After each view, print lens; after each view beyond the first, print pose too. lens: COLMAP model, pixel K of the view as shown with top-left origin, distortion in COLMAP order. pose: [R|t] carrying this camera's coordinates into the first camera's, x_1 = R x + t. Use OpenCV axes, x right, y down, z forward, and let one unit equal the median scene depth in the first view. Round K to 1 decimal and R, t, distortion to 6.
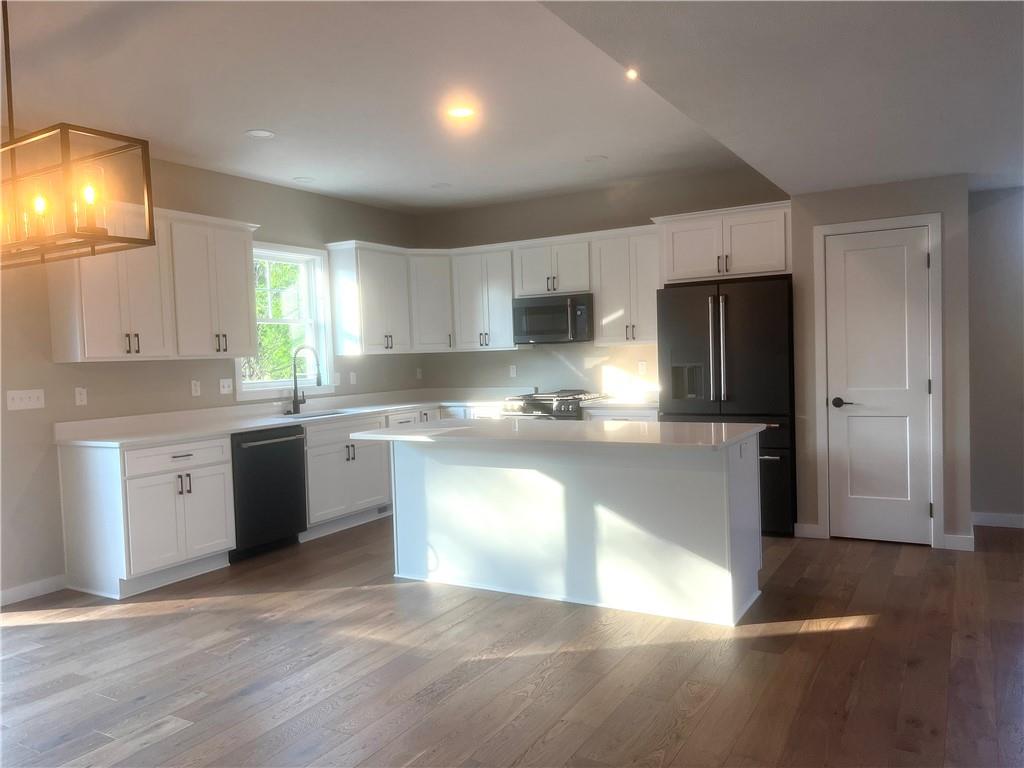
lens RADIAL K [[768.7, 0, 533.1], [0, 768.7, 386.1], [0, 0, 1]] dist [0.032902, -0.005351]
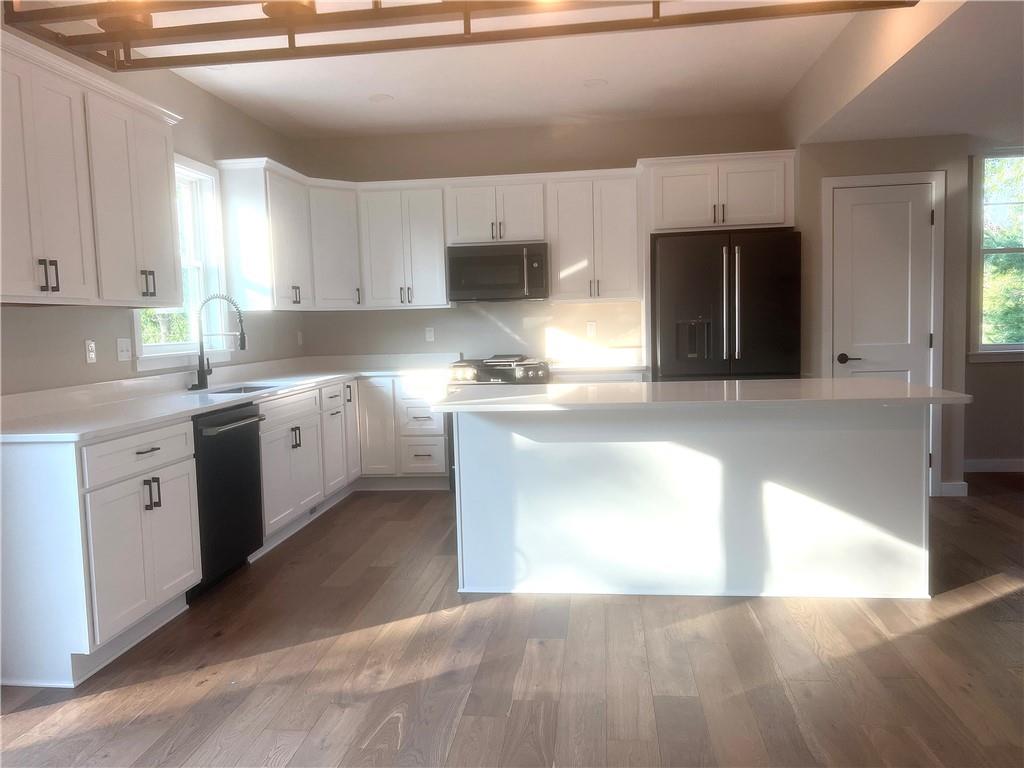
lens RADIAL K [[768.7, 0, 510.5], [0, 768.7, 376.7], [0, 0, 1]] dist [0.032902, -0.005351]
pose [[0.920454, -0.022783, 0.390186, -0.343947], [0.017246, 0.999695, 0.017688, 0.017616], [-0.390470, -0.009552, 0.920566, 0.228219]]
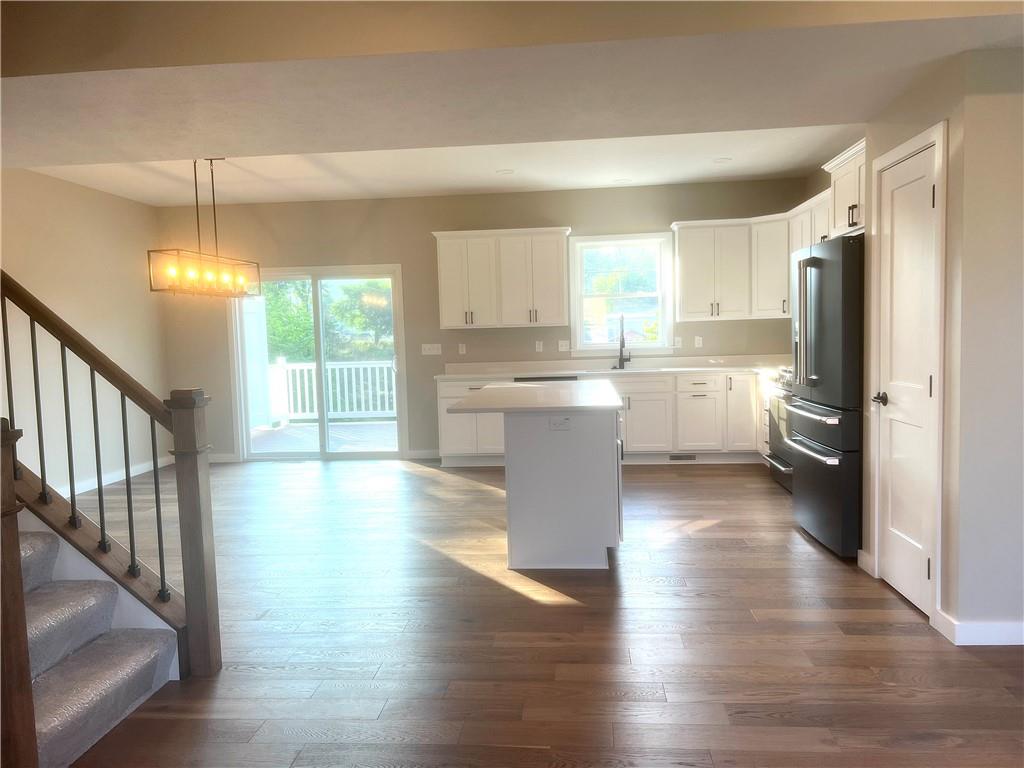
lens RADIAL K [[768.7, 0, 503.2], [0, 768.7, 391.3], [0, 0, 1]] dist [0.032902, -0.005351]
pose [[0.391263, 0.088159, -0.916047, 0.821996], [-0.023194, 0.996029, 0.085950, -0.033766], [0.919987, -0.012382, 0.391754, 0.347974]]
